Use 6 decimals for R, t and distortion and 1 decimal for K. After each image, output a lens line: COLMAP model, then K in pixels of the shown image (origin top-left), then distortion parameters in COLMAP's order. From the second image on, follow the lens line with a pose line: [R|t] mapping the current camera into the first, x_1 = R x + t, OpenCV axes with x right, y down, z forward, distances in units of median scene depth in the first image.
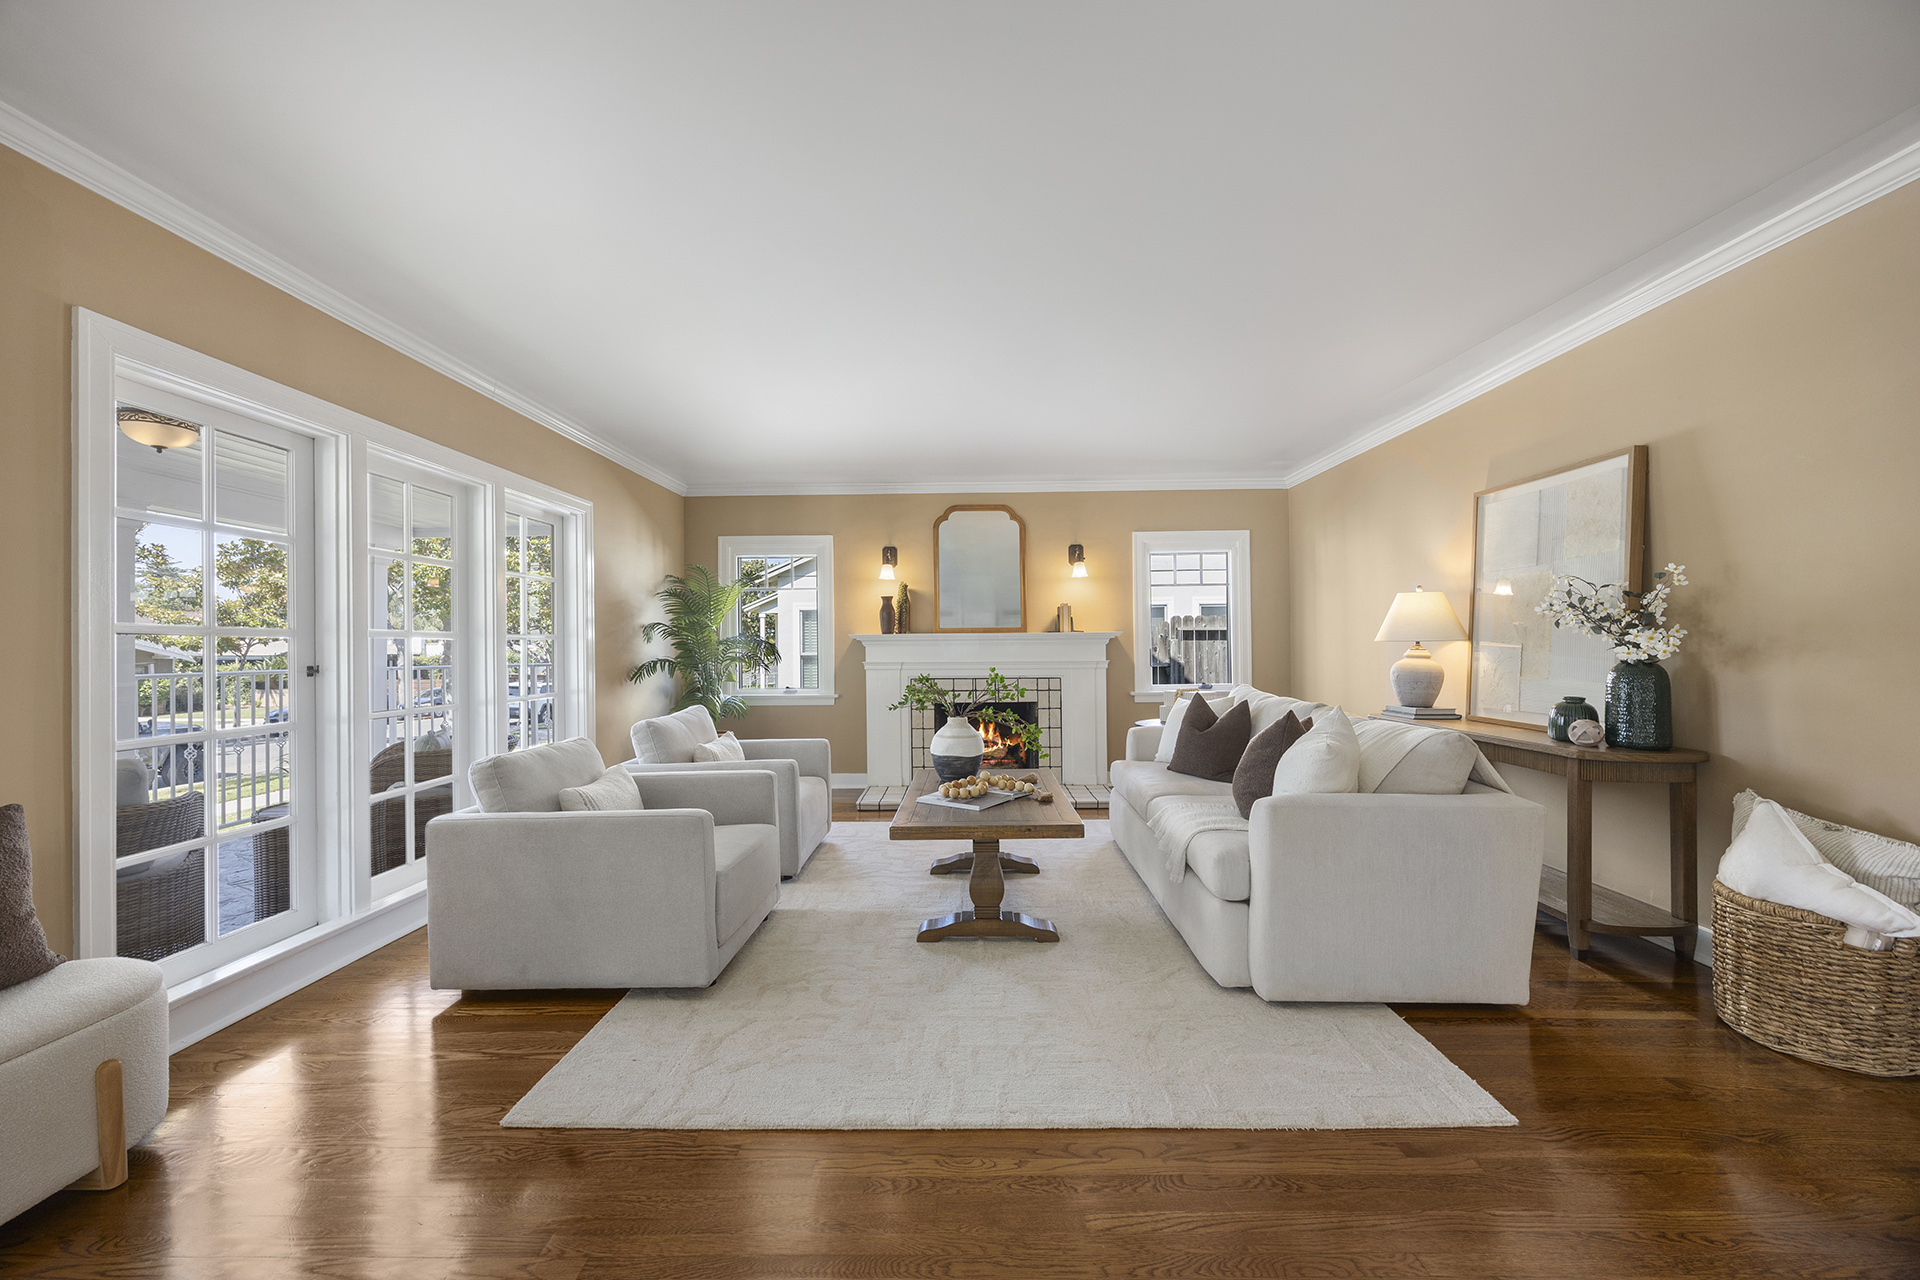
lens RADIAL K [[745.1, 0, 962.1], [0, 745.1, 639.4], [0, 0, 1]] dist [-0.002860, -0.000278]
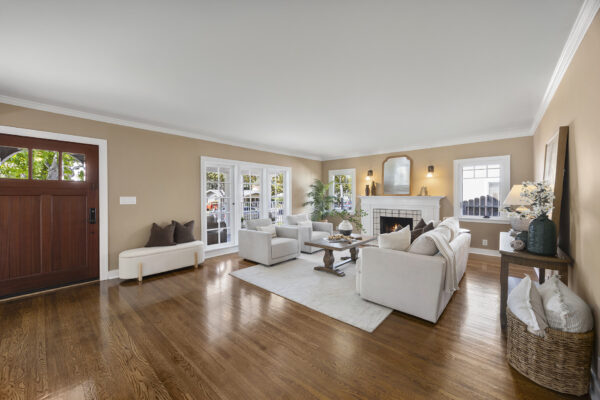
lens RADIAL K [[232.8, 0, 295.4], [0, 232.8, 200.2], [0, 0, 1]] dist [-0.002860, -0.000278]
pose [[0.748677, 0.023867, -0.662506, 0.407728], [0.002215, 0.999256, 0.038503, -0.032254], [0.662932, -0.030294, 0.748067, -0.055327]]
